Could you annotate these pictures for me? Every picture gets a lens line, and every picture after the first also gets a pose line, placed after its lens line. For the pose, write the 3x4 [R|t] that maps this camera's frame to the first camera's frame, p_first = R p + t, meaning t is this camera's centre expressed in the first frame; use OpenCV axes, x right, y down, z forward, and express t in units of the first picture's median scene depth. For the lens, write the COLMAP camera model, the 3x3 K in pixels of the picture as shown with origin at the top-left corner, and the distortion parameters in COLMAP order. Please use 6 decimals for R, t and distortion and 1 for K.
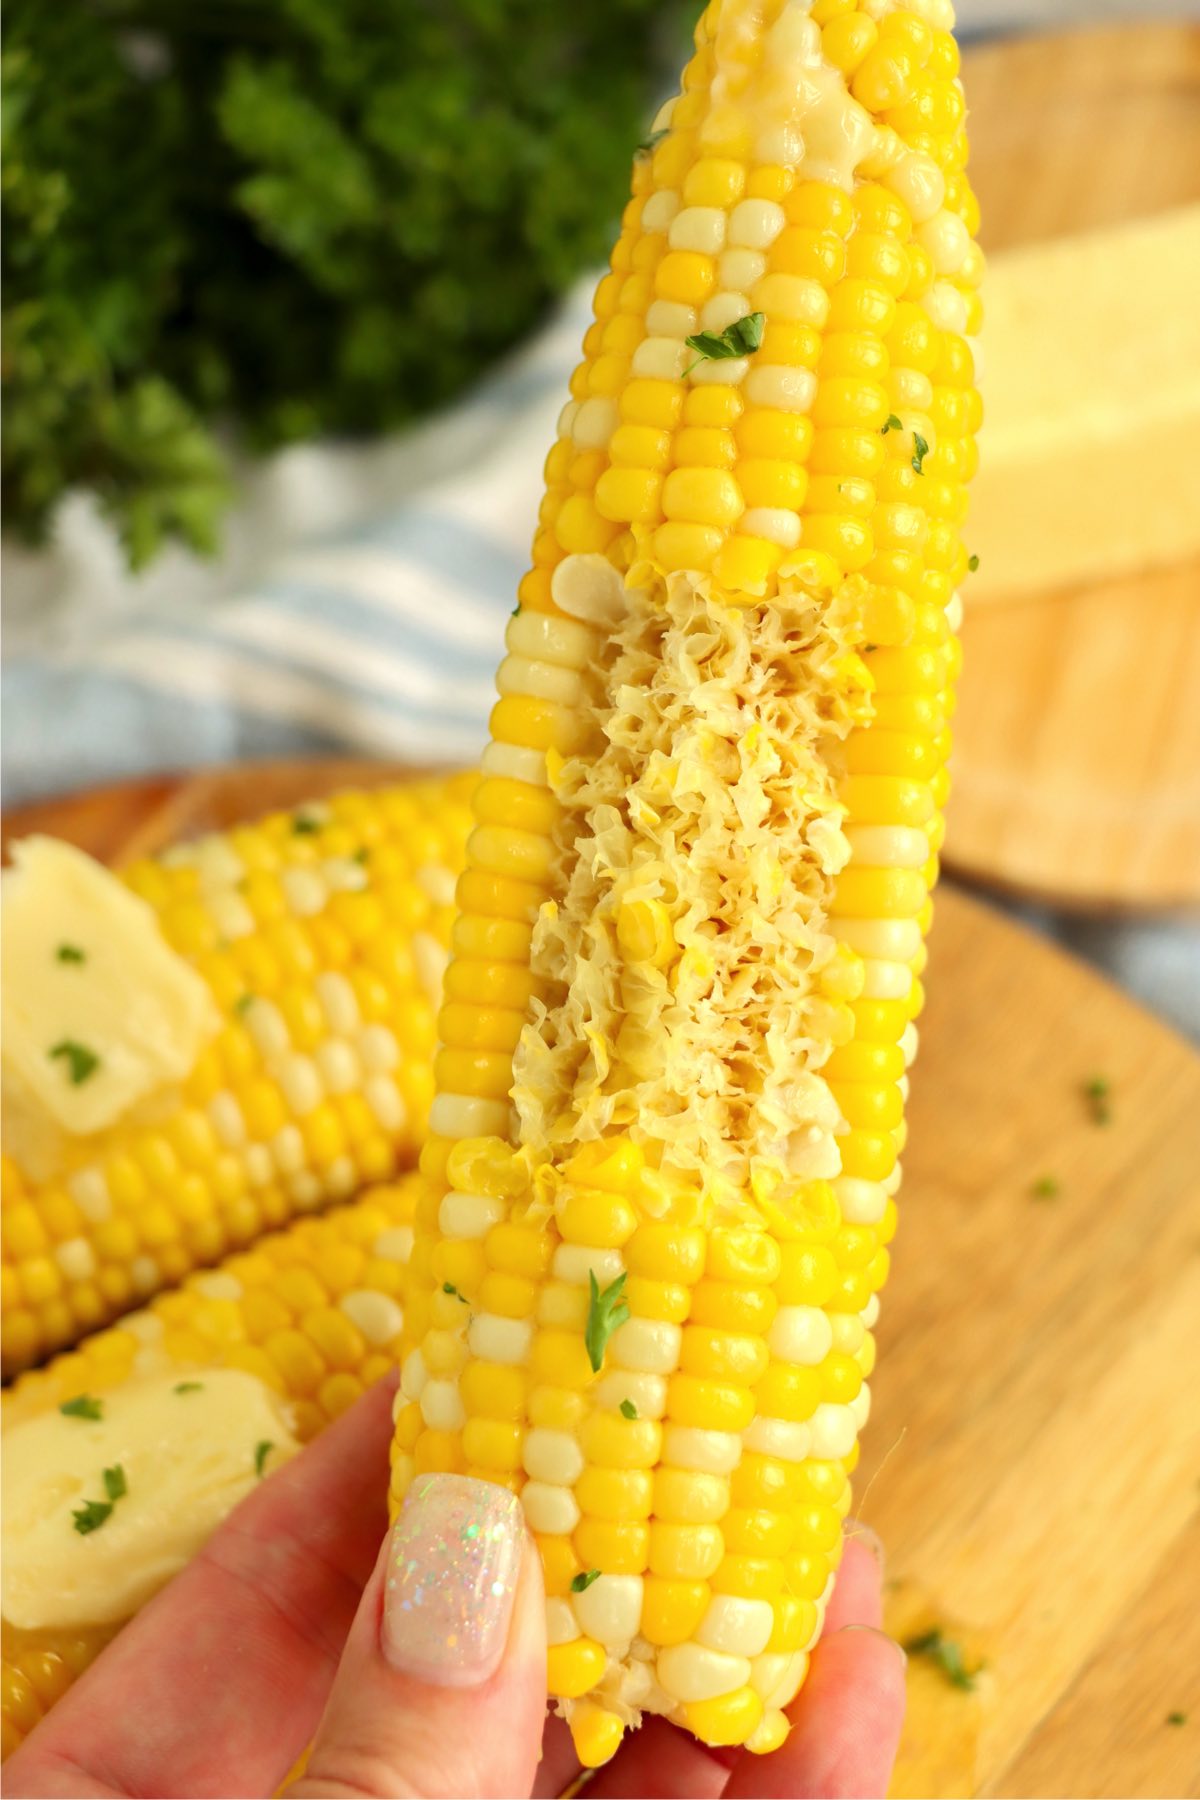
lens RADIAL K [[4222.6, 0, 600.0], [0, 4222.6, 900.0], [0, 0, 1]] dist [0.089525, 0.655350]
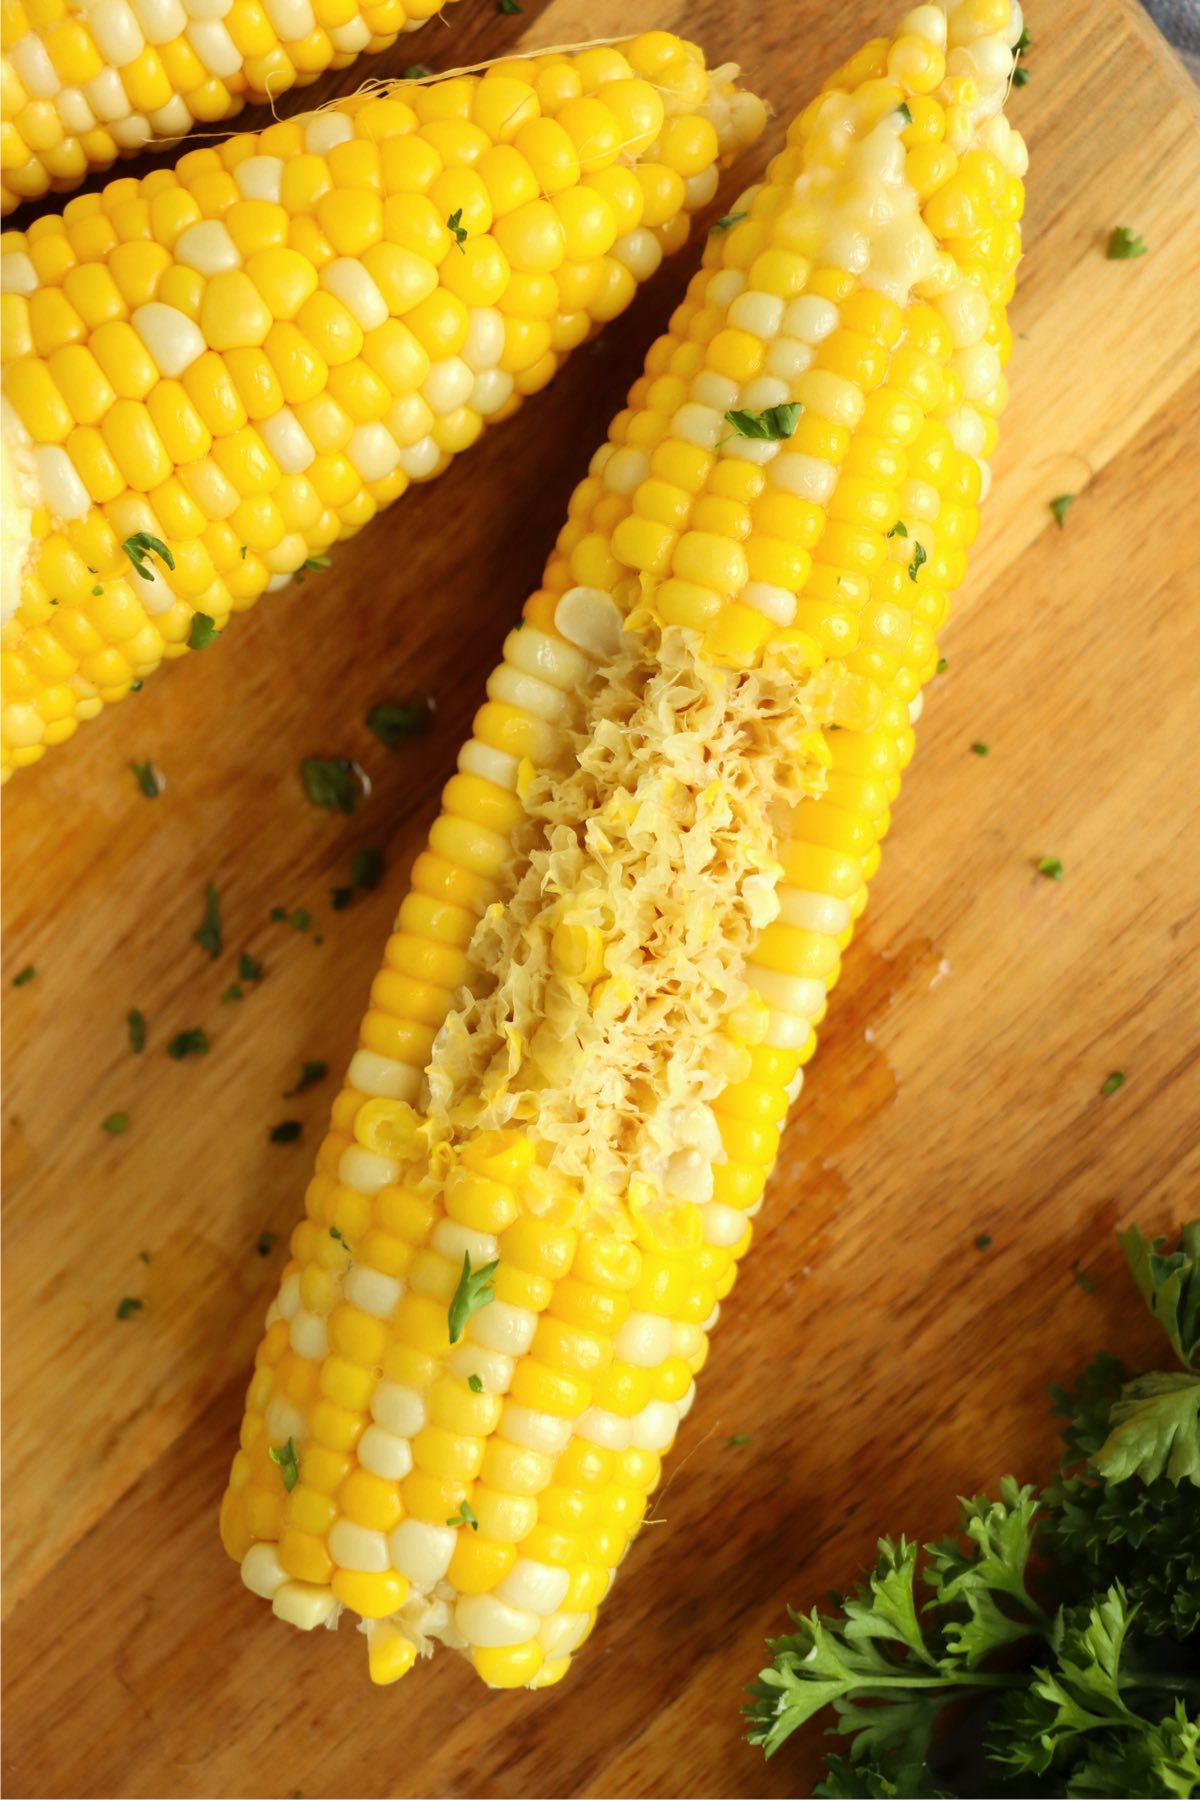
lens RADIAL K [[2841.2, 0, 600.0], [0, 2841.2, 900.0], [0, 0, 1]] dist [-0.031816, -0.015523]
pose [[0.979971, 0.196340, 0.033271, -0.010313], [-0.198366, 0.977151, 0.076339, -0.060866], [-0.017523, -0.081410, 0.996527, 0.278220]]
